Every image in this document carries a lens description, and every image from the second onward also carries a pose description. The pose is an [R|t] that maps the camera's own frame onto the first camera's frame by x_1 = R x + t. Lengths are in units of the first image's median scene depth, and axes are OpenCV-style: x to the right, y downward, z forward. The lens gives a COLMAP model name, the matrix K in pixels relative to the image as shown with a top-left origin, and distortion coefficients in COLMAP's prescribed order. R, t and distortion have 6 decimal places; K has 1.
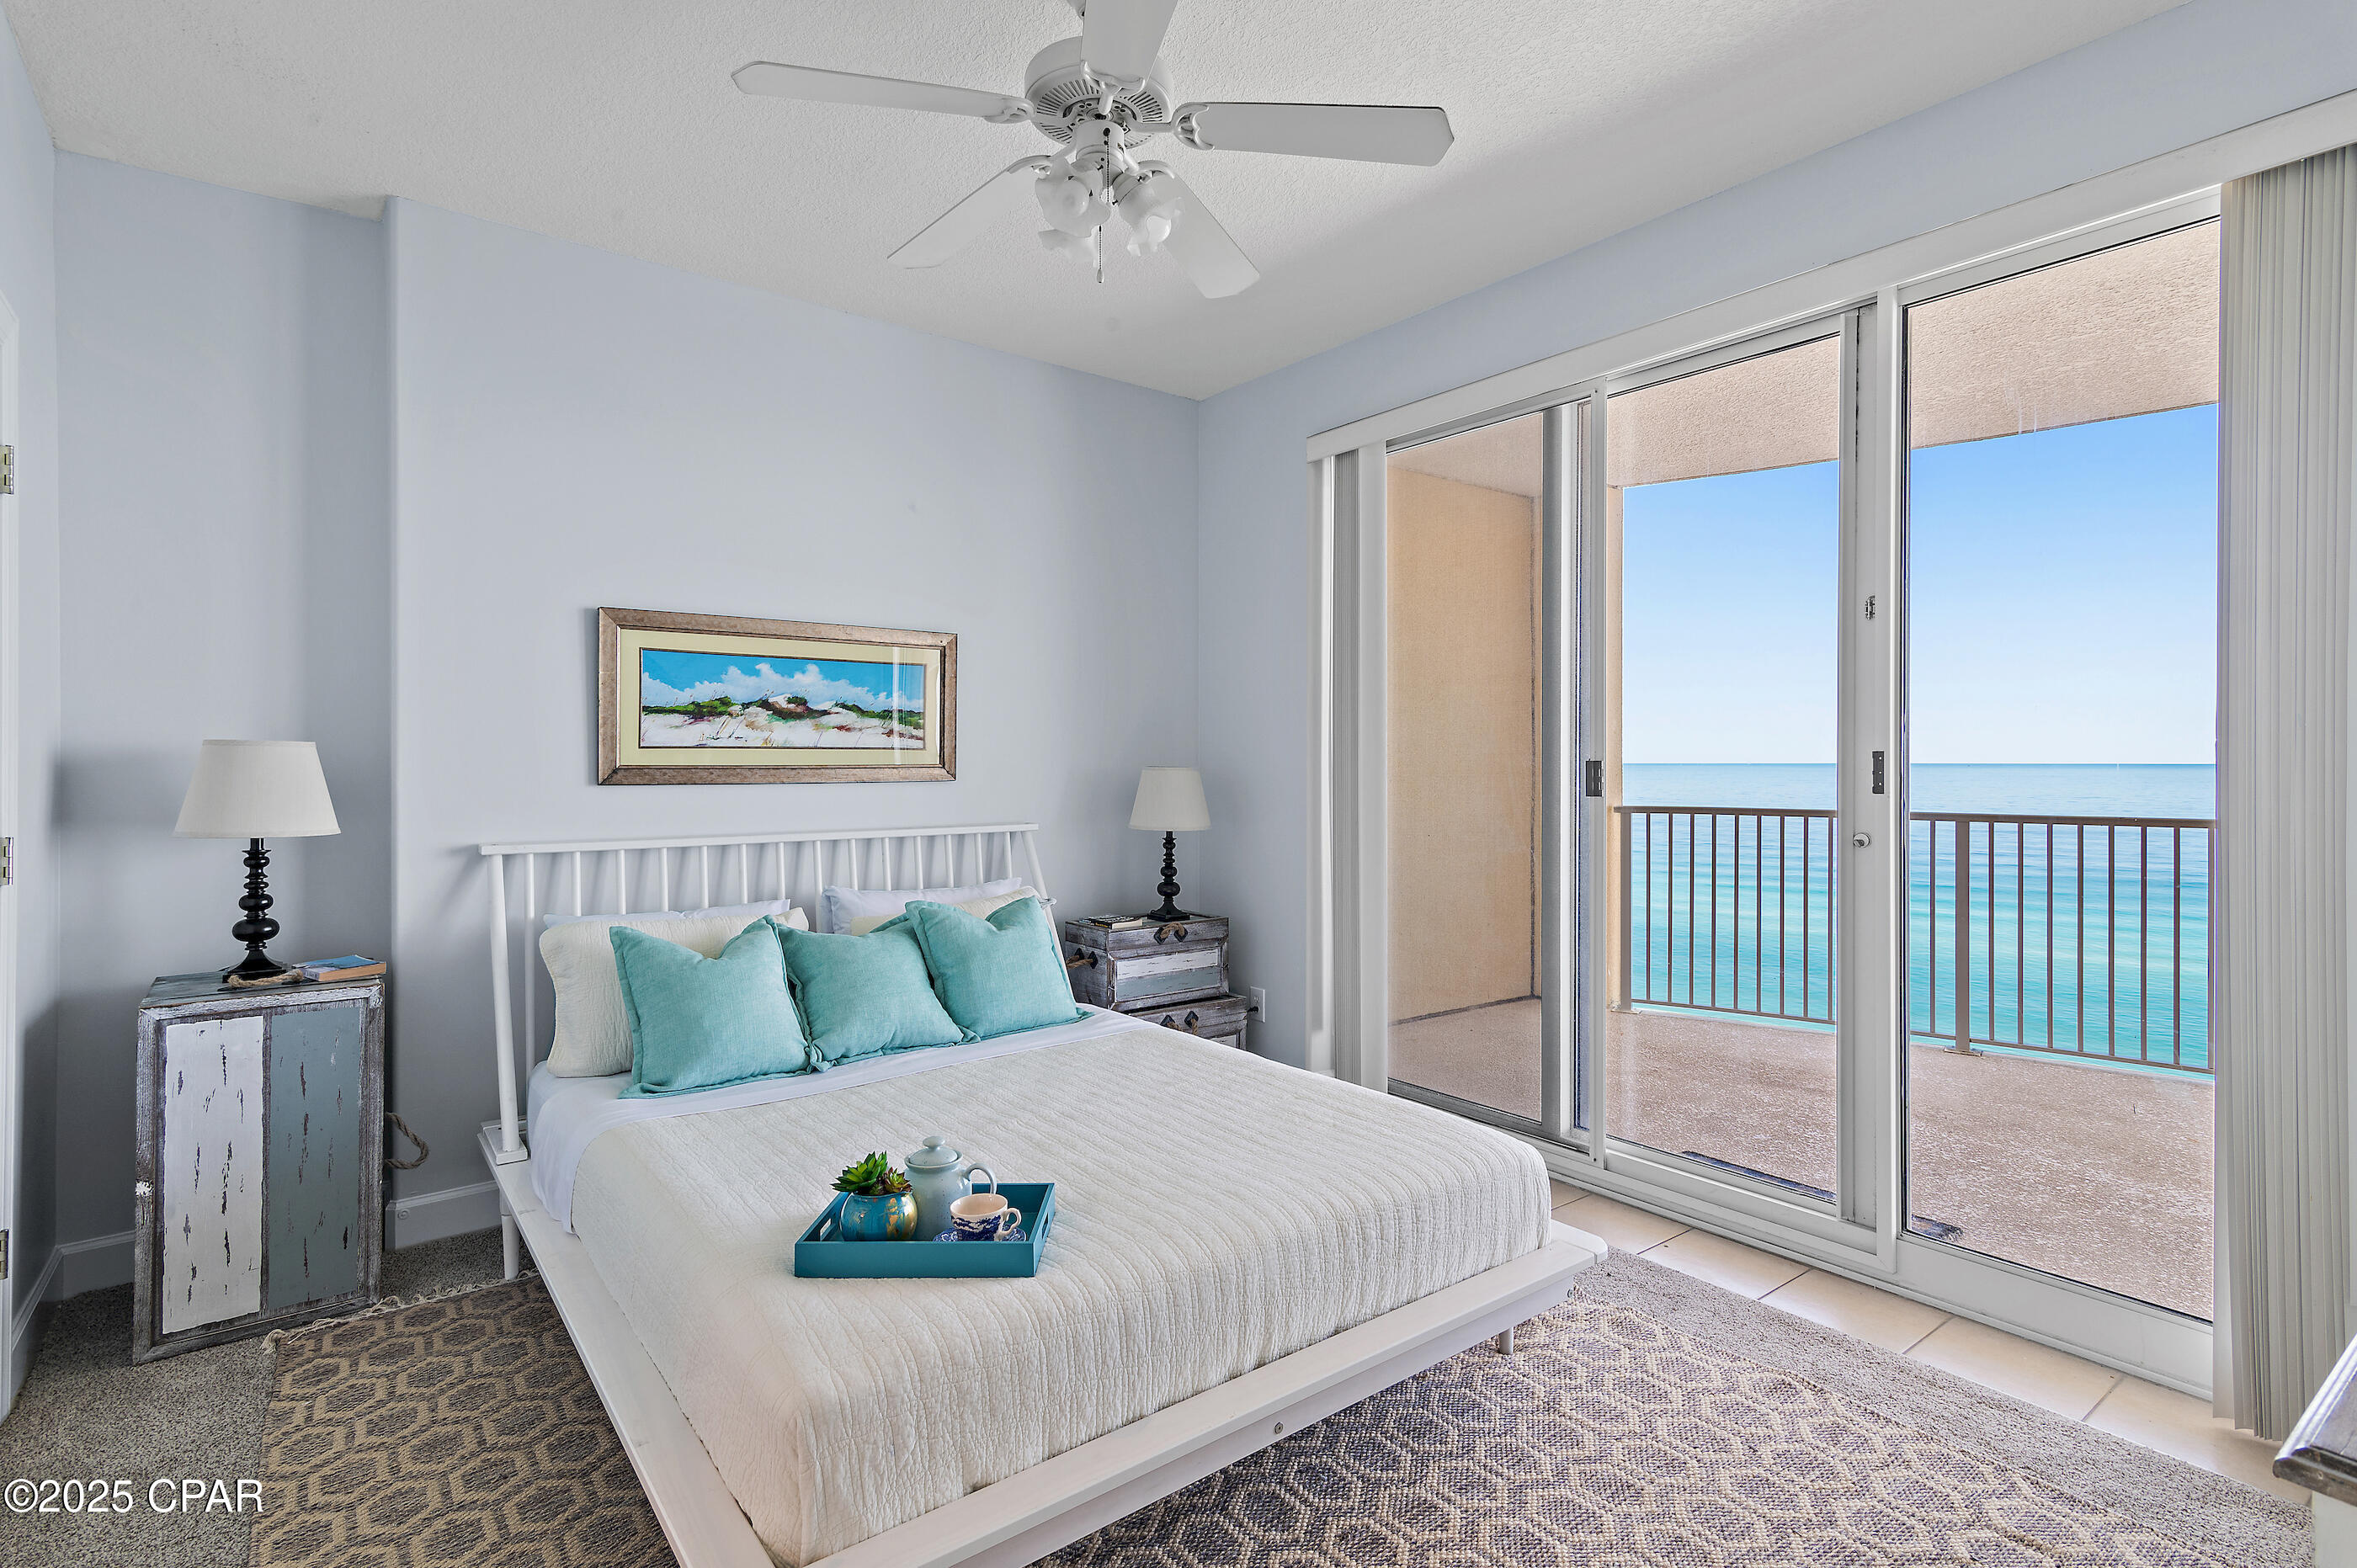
lens RADIAL K [[1144.7, 0, 1175.0], [0, 1144.7, 773.5], [0, 0, 1]] dist [0.011879, 0.000277]
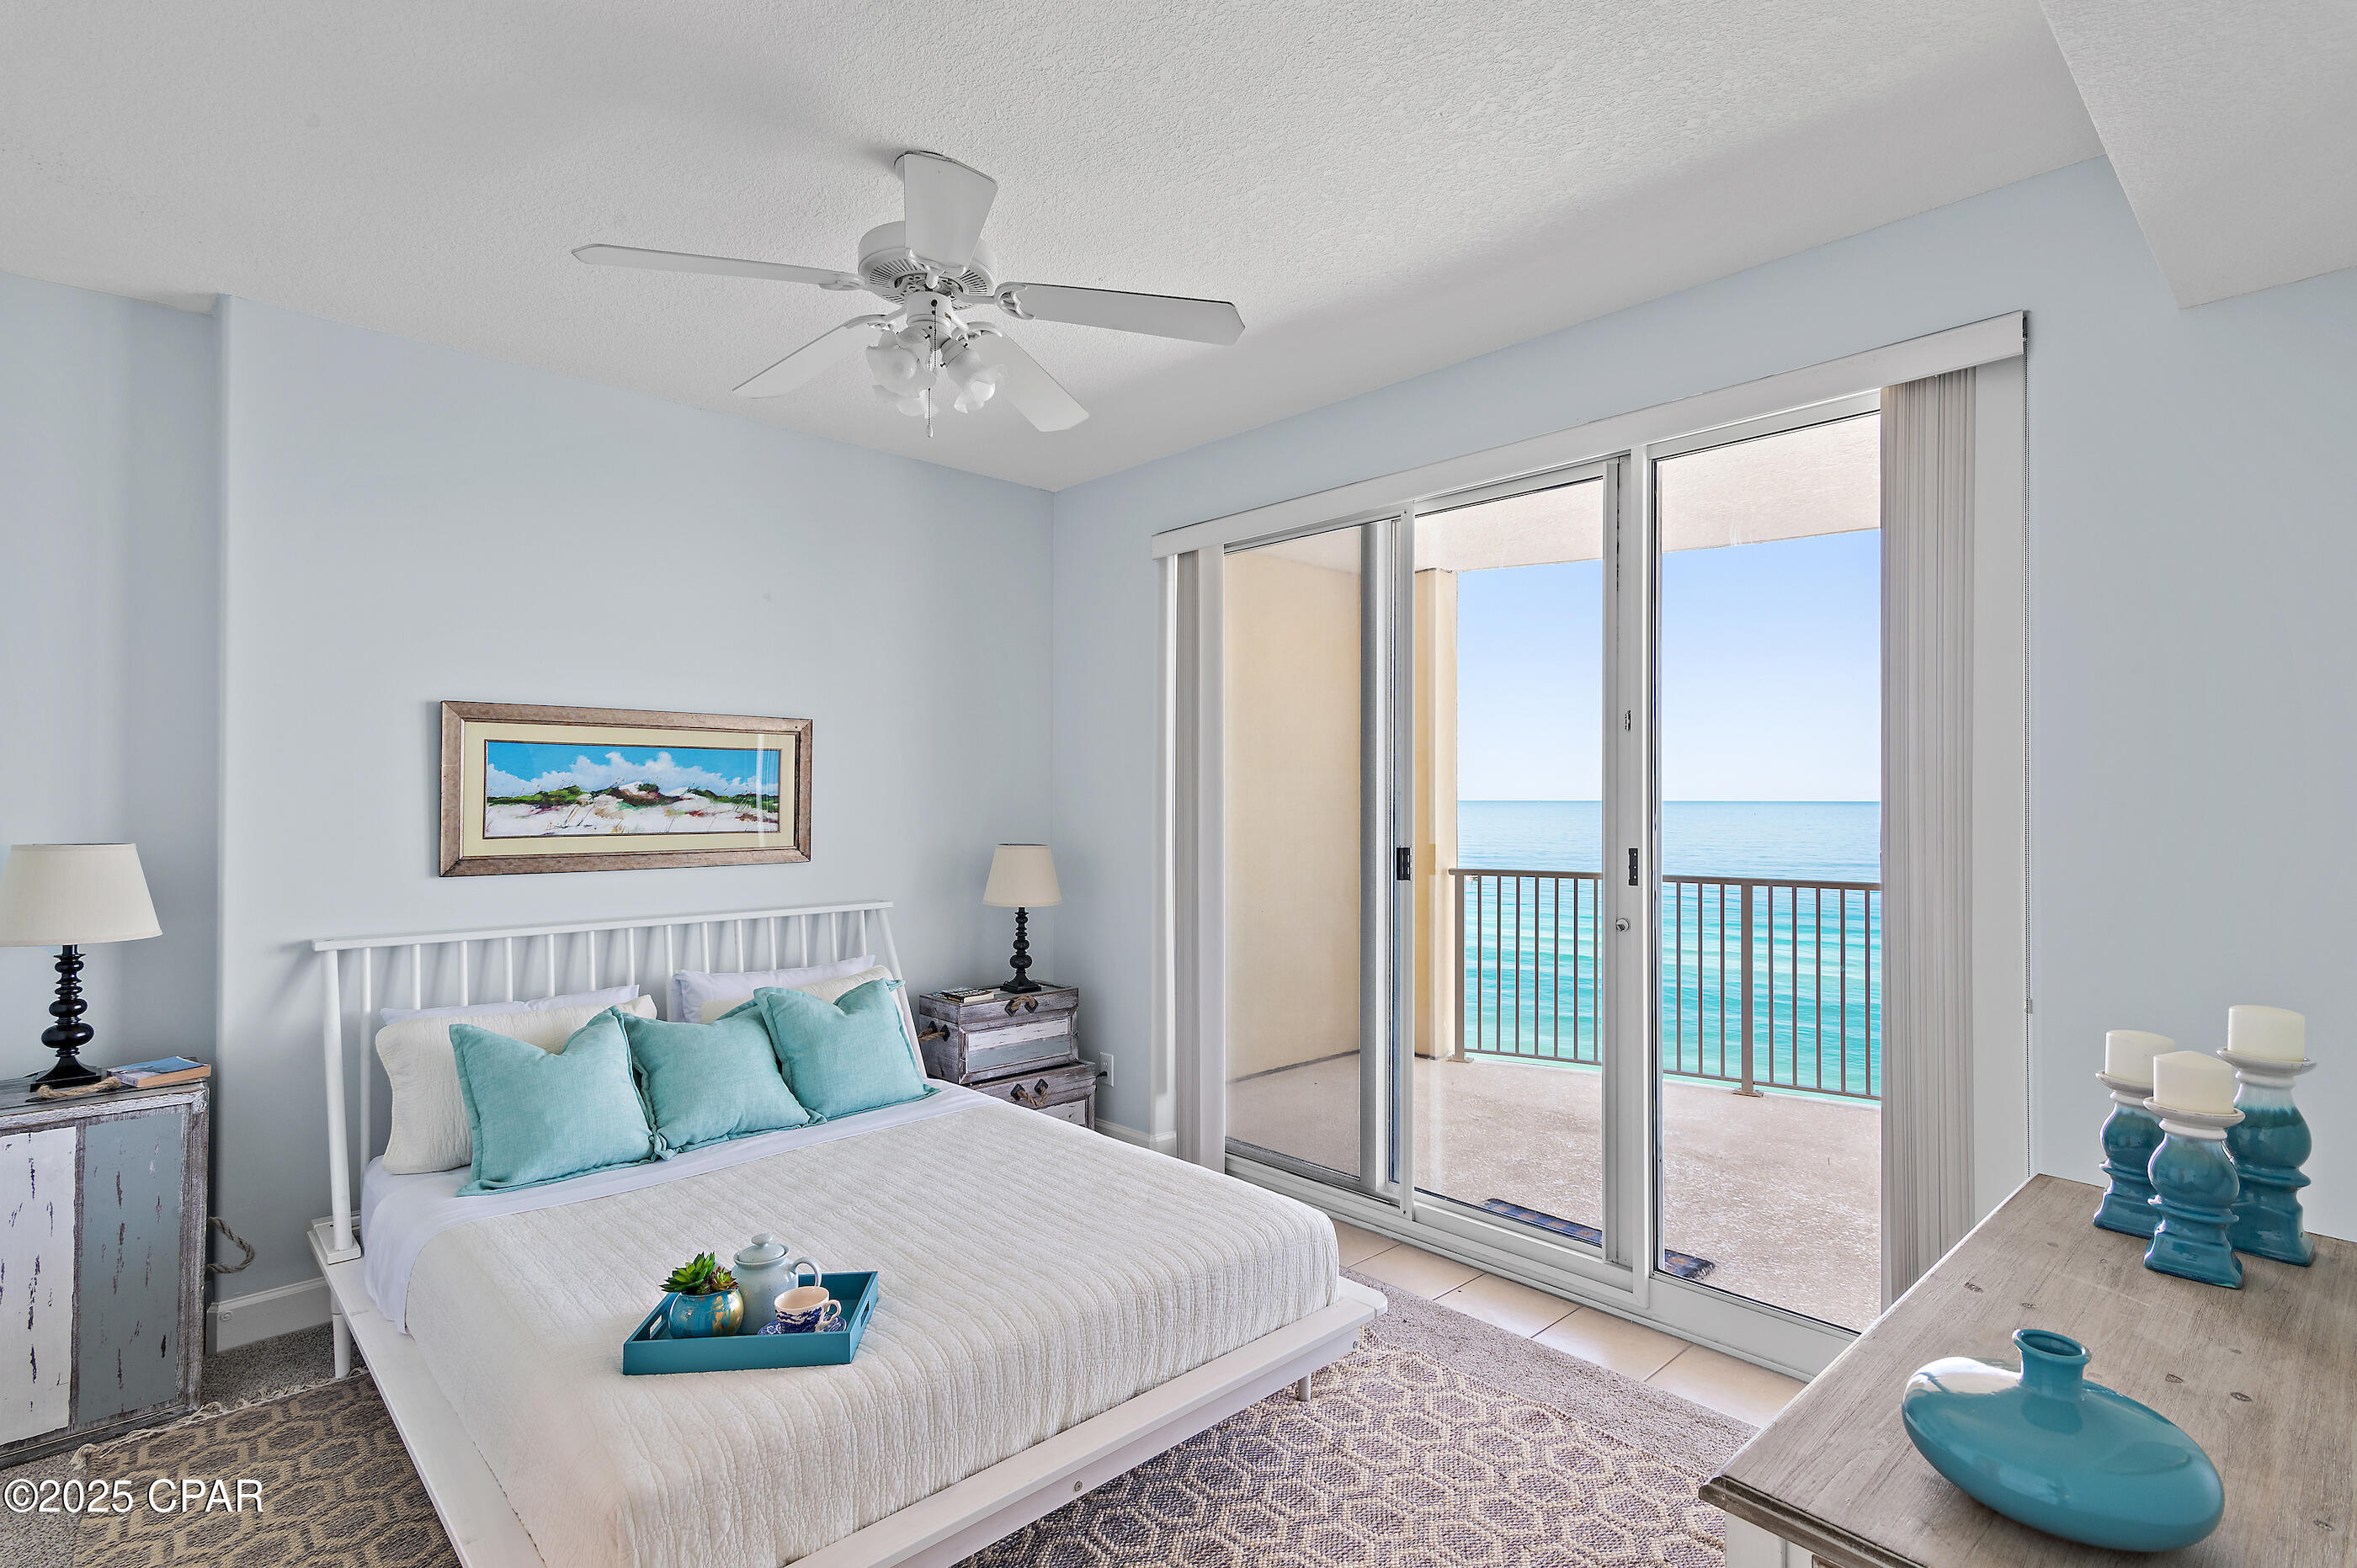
lens RADIAL K [[1144.7, 0, 1183.3], [0, 1144.7, 794.3], [0, 0, 1]] dist [0.011879, 0.000277]
pose [[0.994721, 0.001530, 0.102604, 0.055423], [-0.000452, 0.999944, -0.010529, -0.065891], [-0.102614, 0.010427, 0.994667, -0.093214]]
